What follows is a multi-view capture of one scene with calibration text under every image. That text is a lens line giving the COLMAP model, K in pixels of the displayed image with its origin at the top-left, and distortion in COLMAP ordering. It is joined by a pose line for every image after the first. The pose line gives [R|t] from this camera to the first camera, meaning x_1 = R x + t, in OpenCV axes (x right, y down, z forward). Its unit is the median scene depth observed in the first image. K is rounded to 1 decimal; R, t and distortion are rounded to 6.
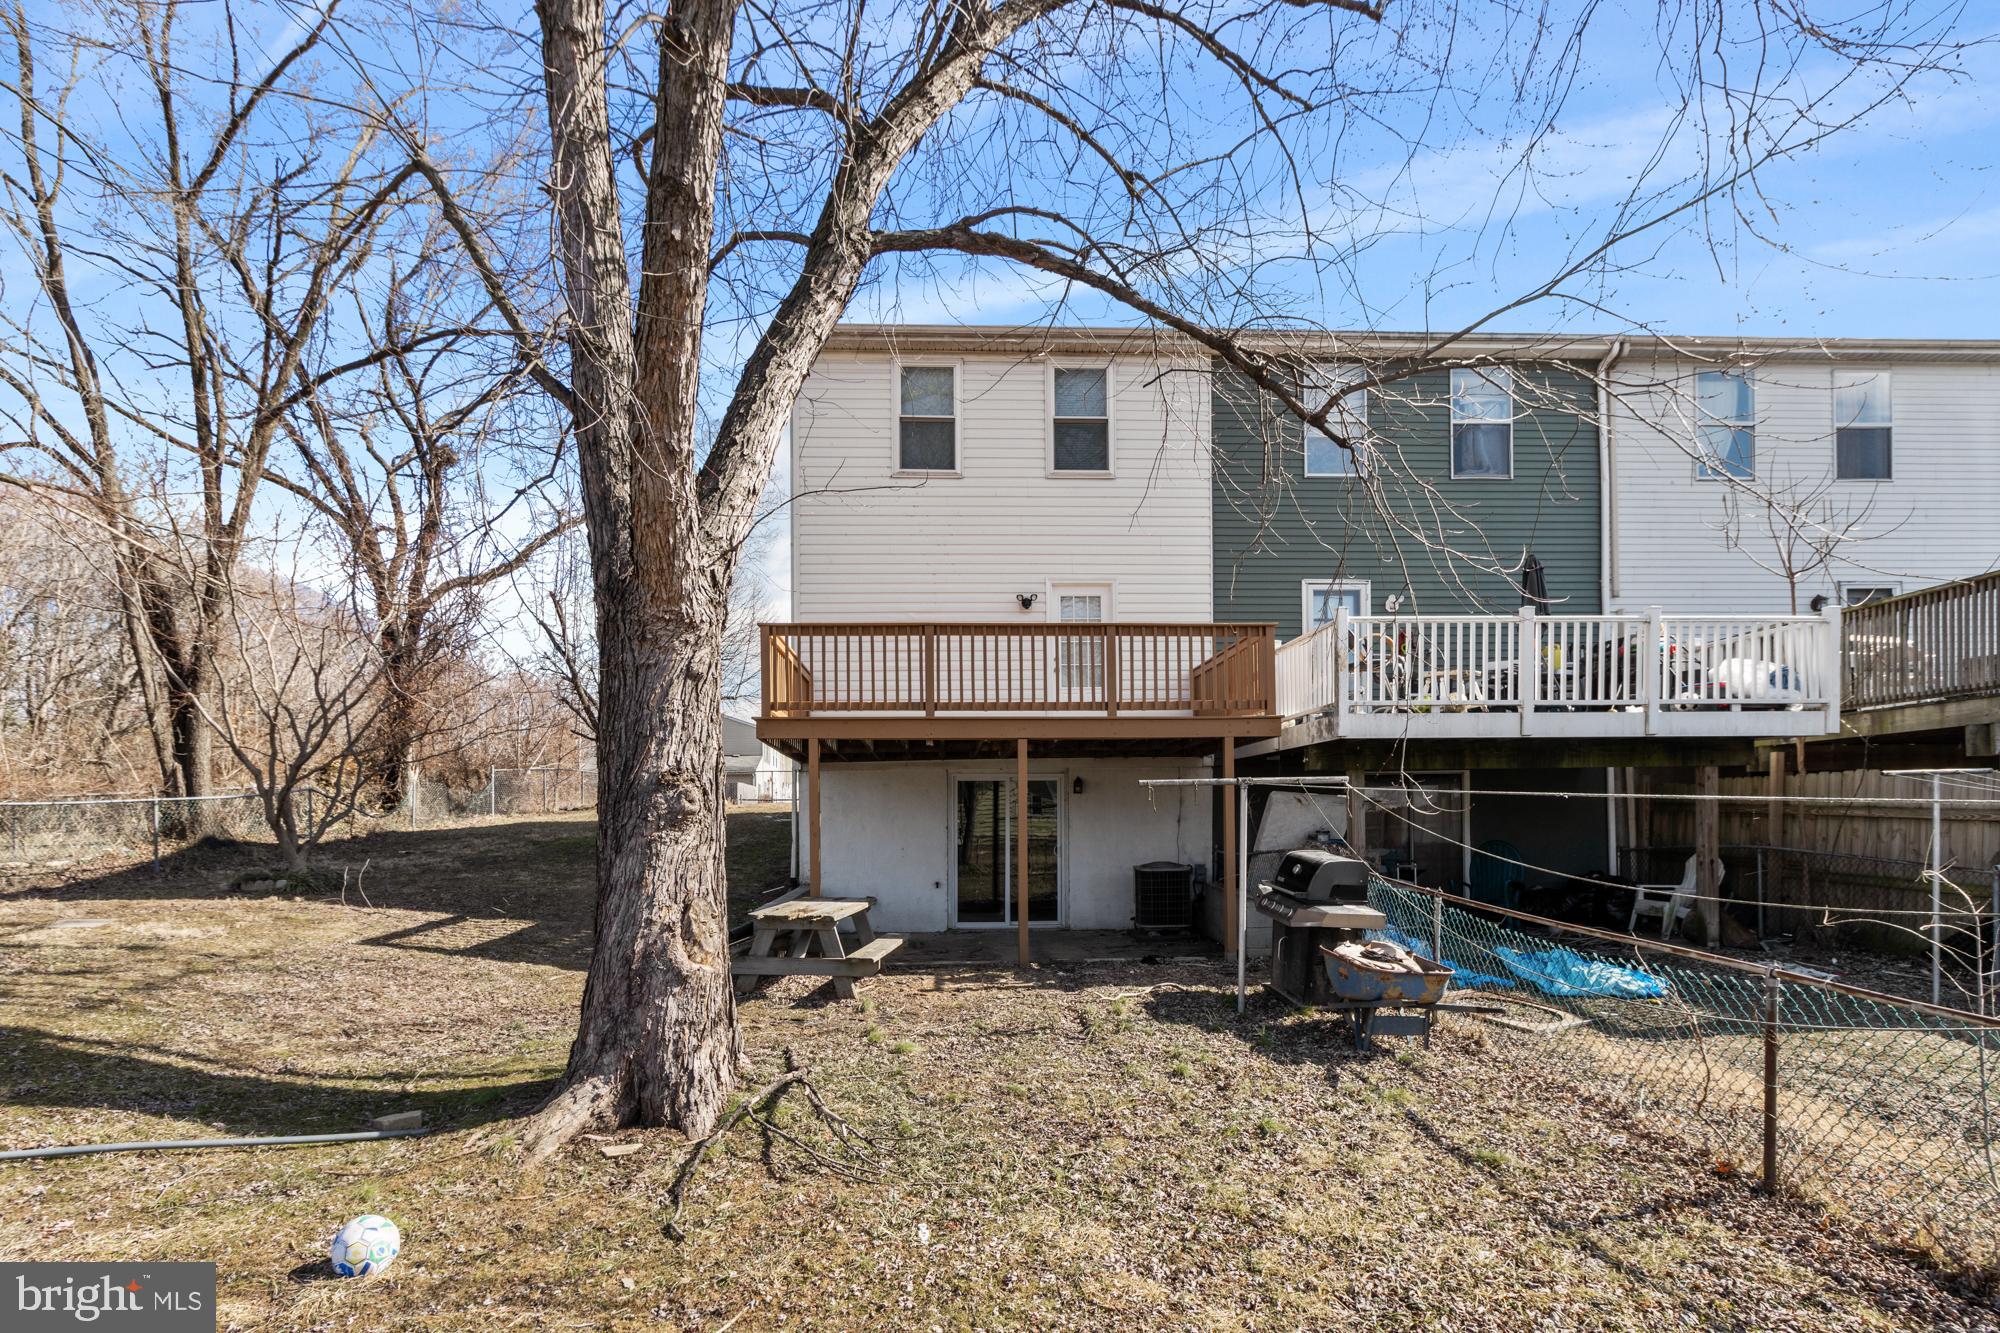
lens RADIAL K [[931.4, 0, 941.9], [0, 931.4, 750.1], [0, 0, 1]] dist [0.000096, 0.001174]
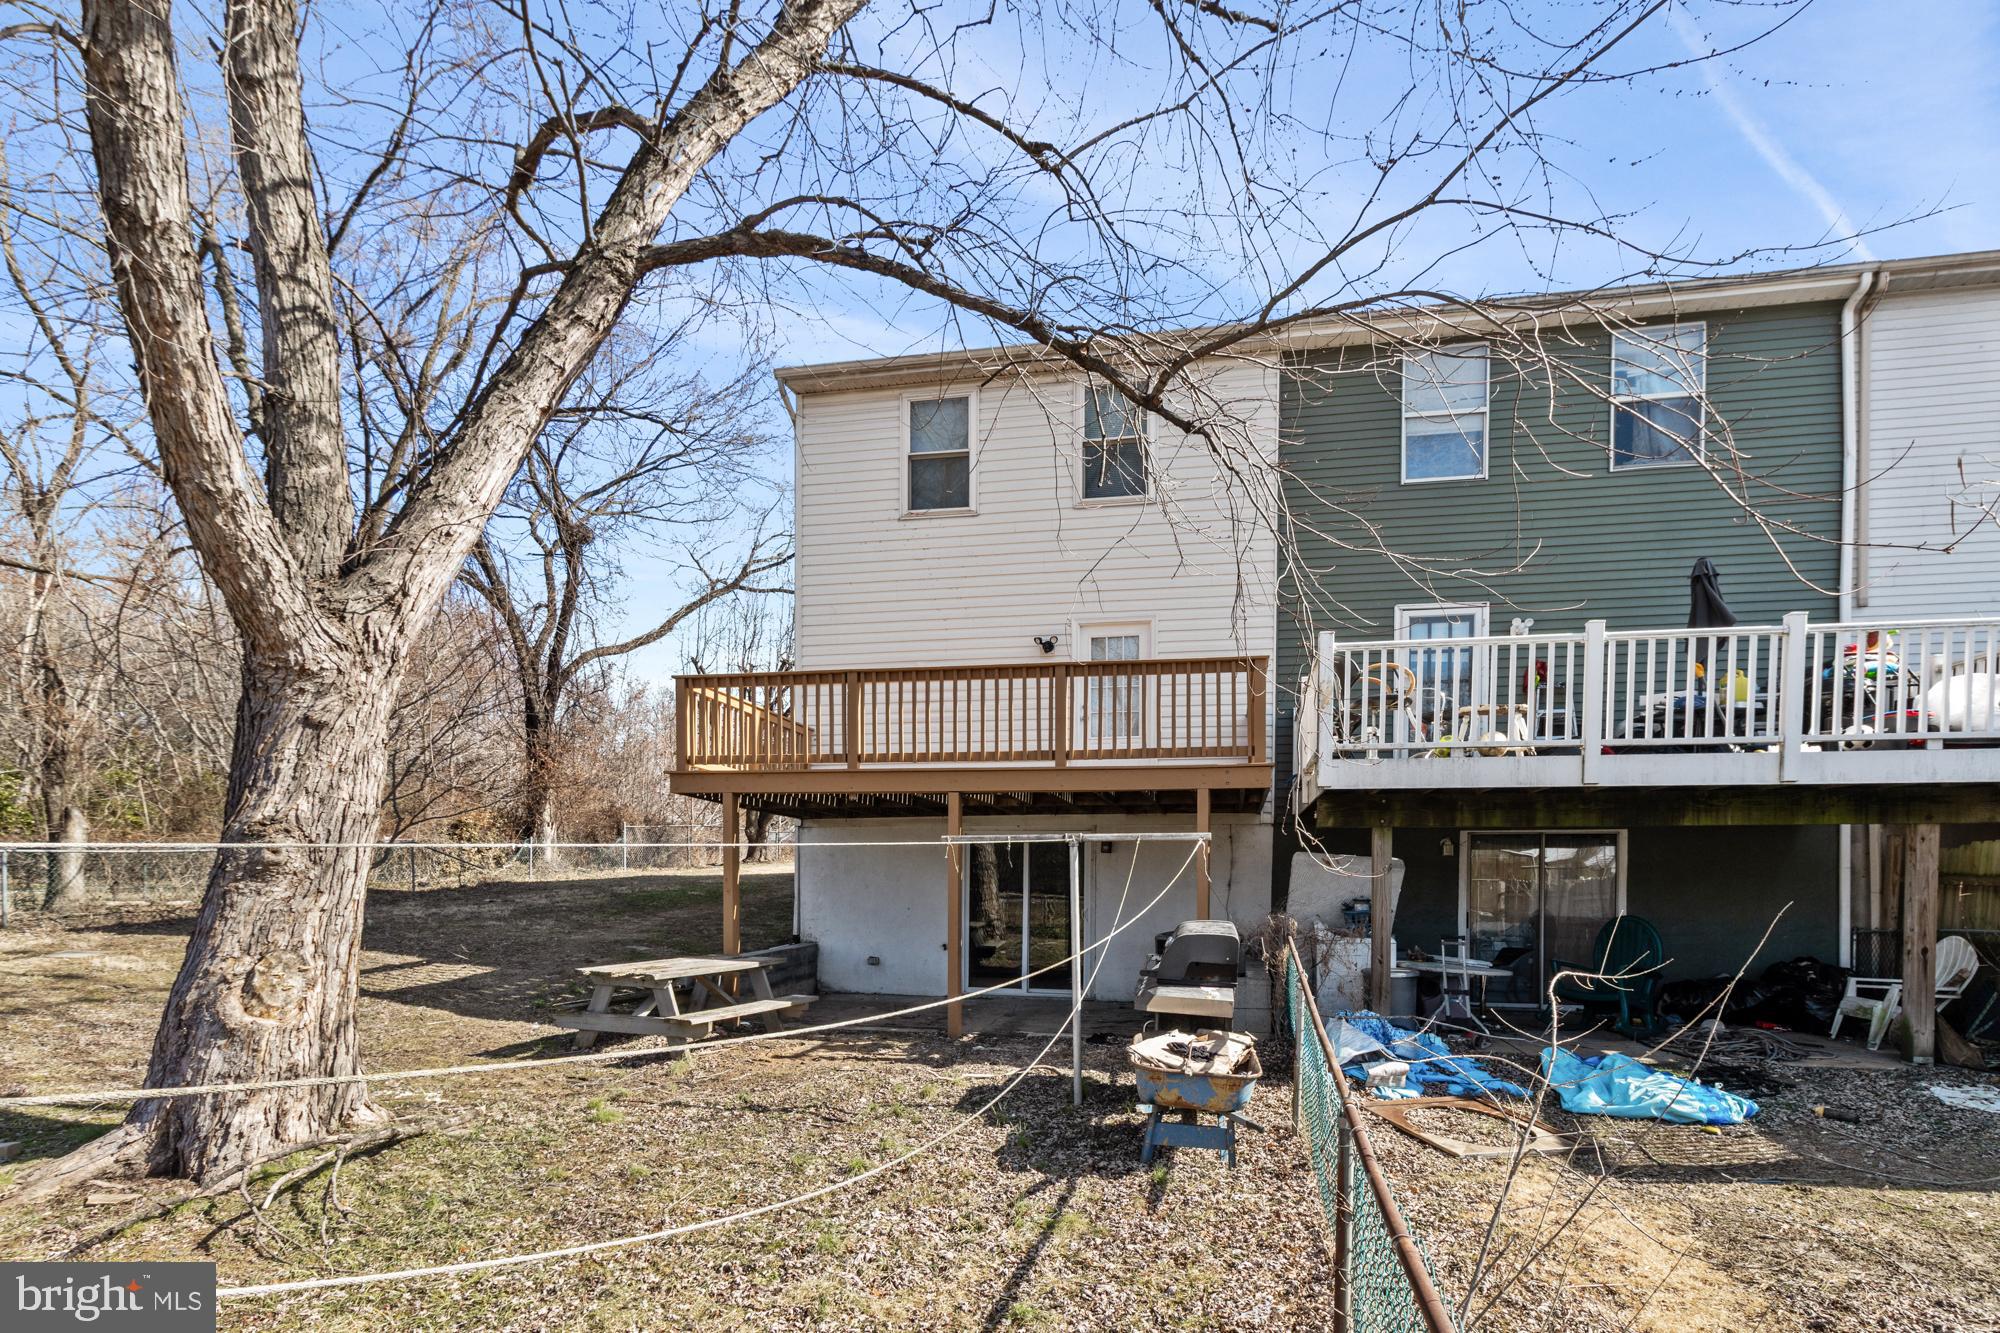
lens RADIAL K [[931.4, 0, 961.8], [0, 931.4, 835.2], [0, 0, 1]] dist [0.000096, 0.001174]
pose [[0.970622, 0.004734, -0.240563, 0.324371], [0.001918, 0.999622, 0.027408, 0.005574], [0.240602, -0.027064, 0.970246, 0.107736]]
